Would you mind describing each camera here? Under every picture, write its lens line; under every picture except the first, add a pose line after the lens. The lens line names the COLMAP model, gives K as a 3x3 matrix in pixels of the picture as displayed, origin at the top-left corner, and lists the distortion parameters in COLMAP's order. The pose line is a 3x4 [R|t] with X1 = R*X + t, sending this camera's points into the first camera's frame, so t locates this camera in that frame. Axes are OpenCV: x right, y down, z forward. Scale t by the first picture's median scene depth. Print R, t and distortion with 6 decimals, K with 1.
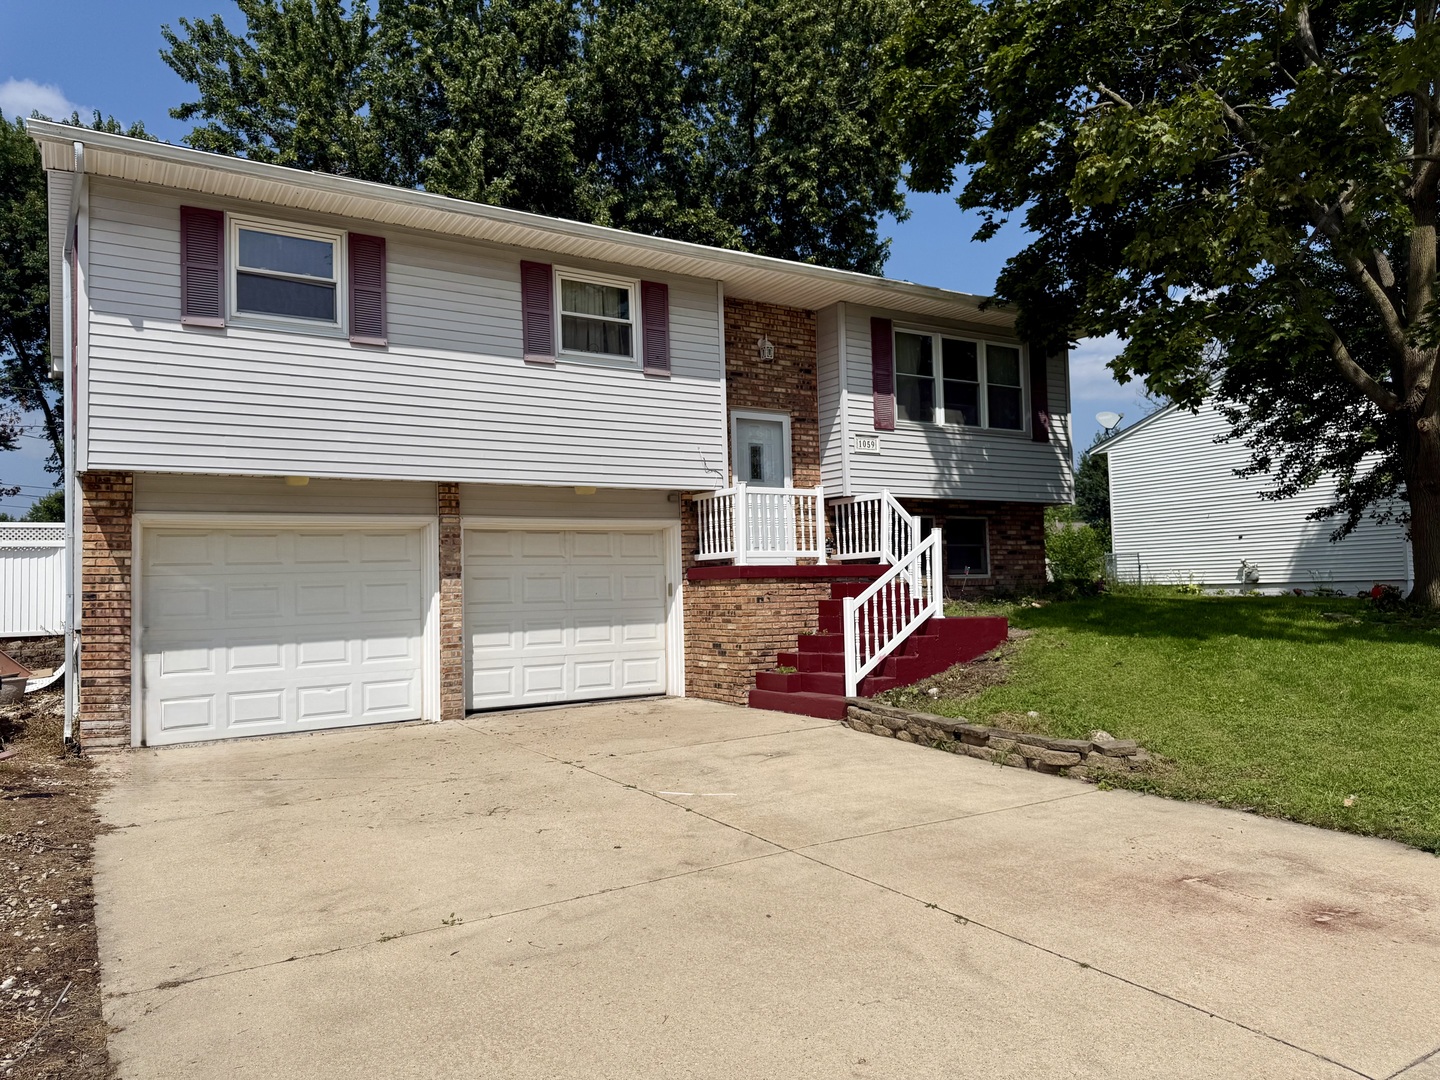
lens RADIAL K [[1017.9, 0, 714.6], [0, 1017.9, 527.0], [0, 0, 1]] dist [0.057995, -0.071981]
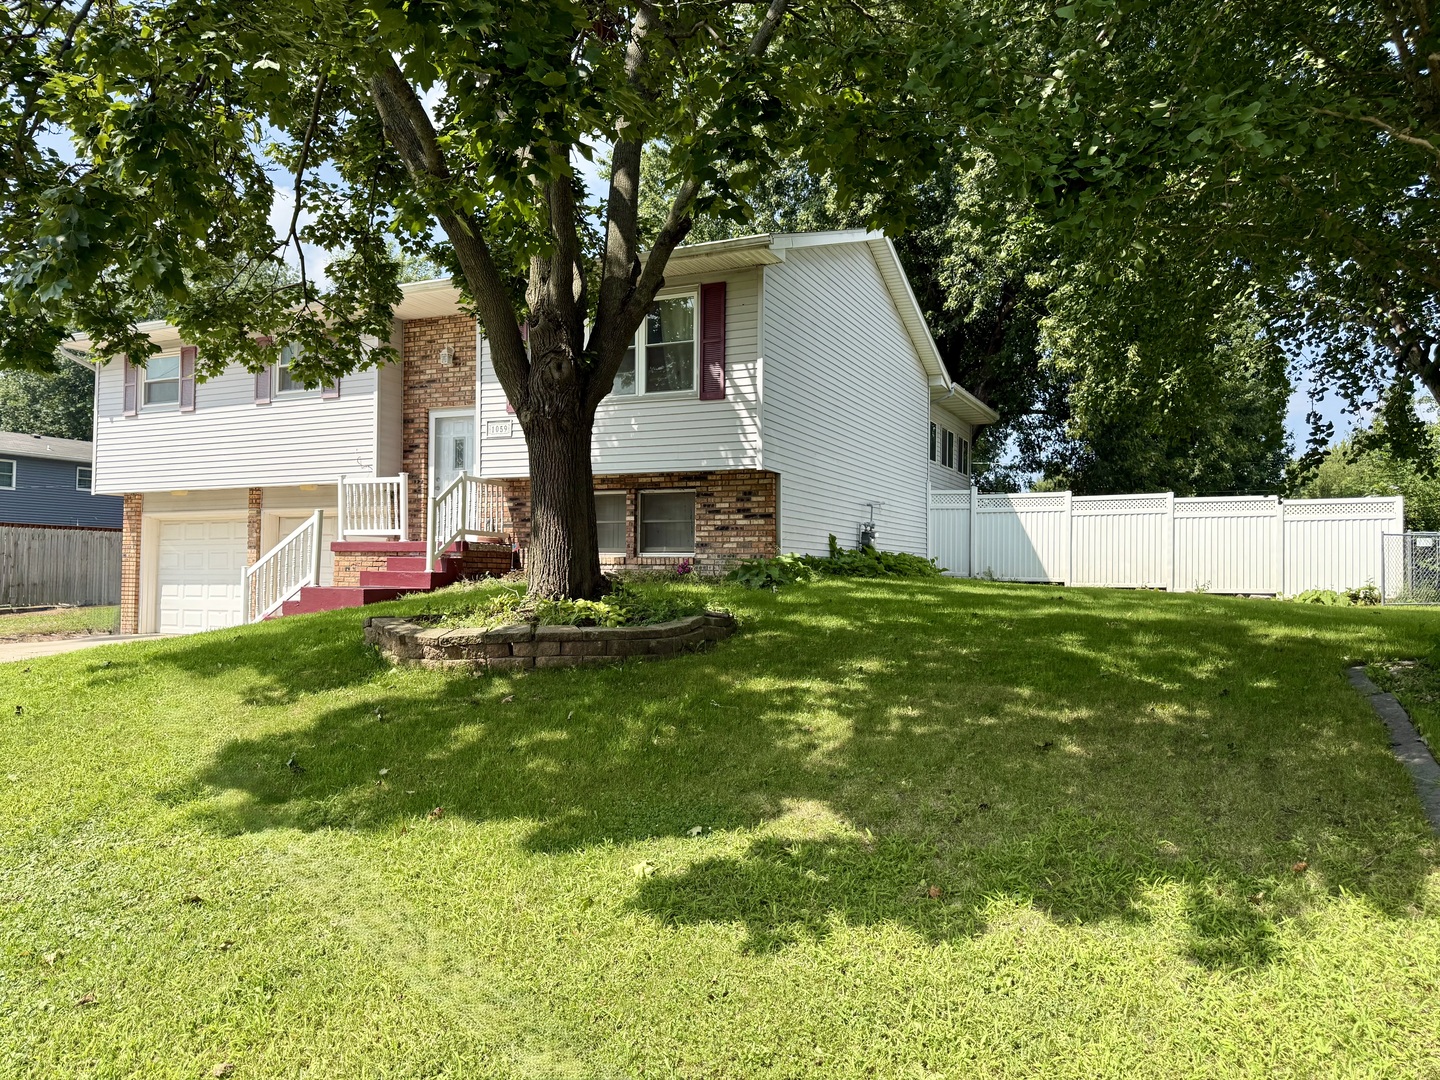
lens RADIAL K [[1017.9, 0, 757.5], [0, 1017.9, 552.1], [0, 0, 1]] dist [0.057995, -0.071981]
pose [[0.554396, 0.011902, -0.832168, 1.228986], [0.027693, 0.999080, 0.032739, 0.020917], [0.831792, -0.041196, 0.553557, 0.643298]]
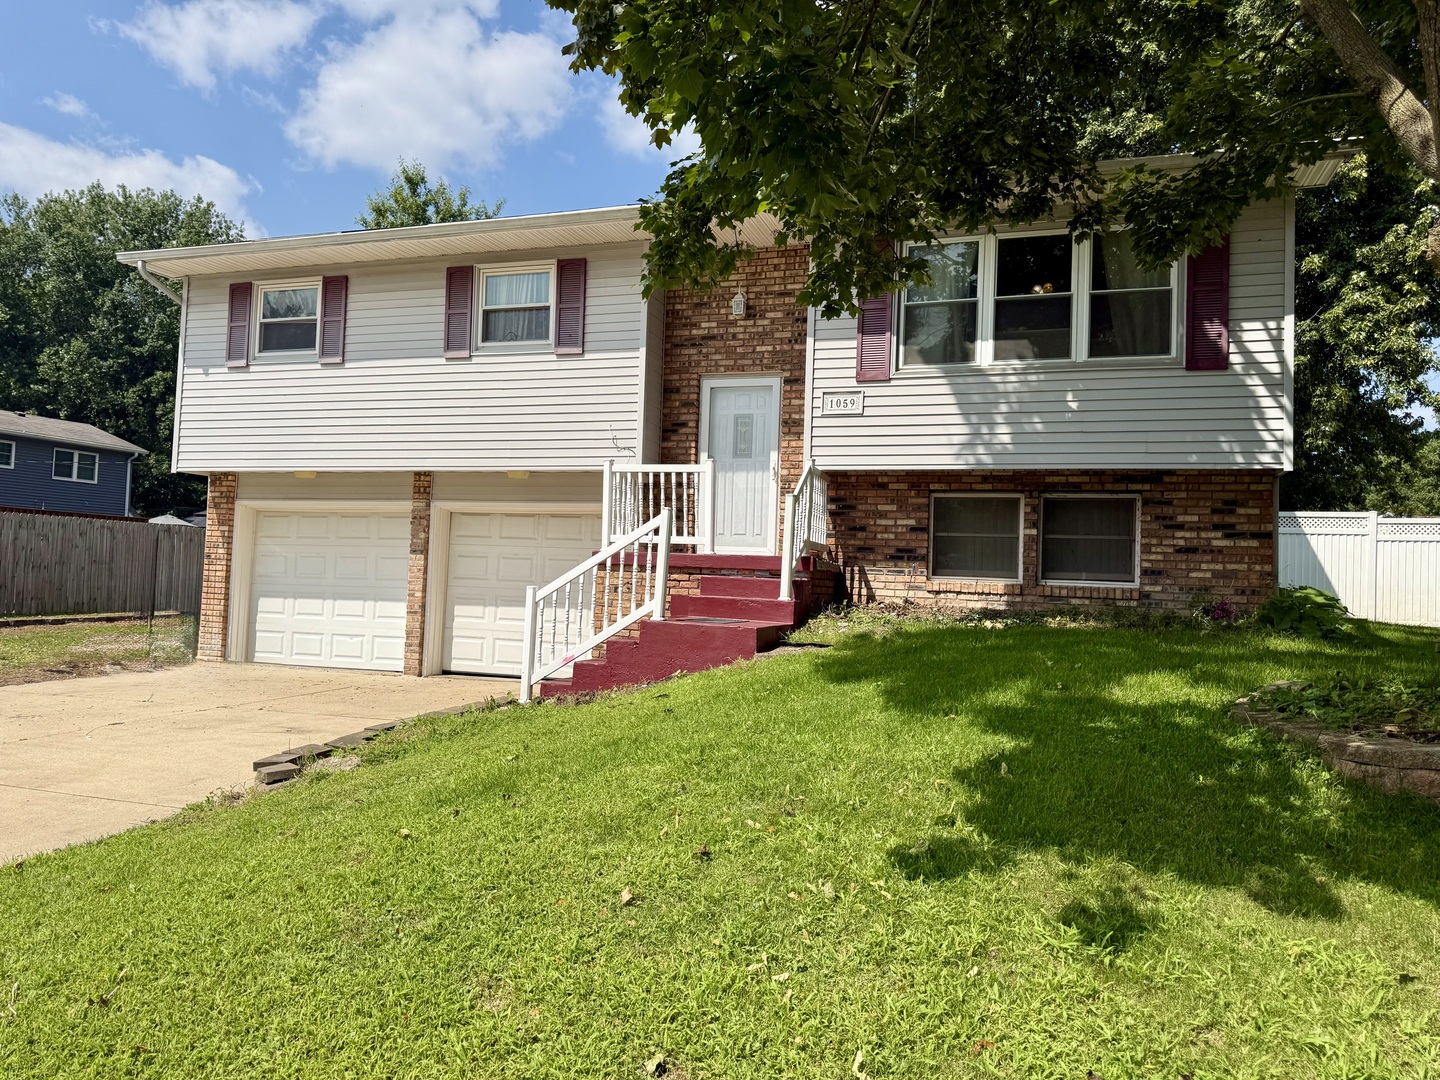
lens RADIAL K [[1017.9, 0, 724.7], [0, 1017.9, 524.7], [0, 0, 1]] dist [0.057995, -0.071981]
pose [[0.625631, 0.004579, -0.780105, 0.720856], [-0.003738, 0.999989, 0.002871, 0.010132], [0.780110, 0.001120, 0.625641, 0.454323]]
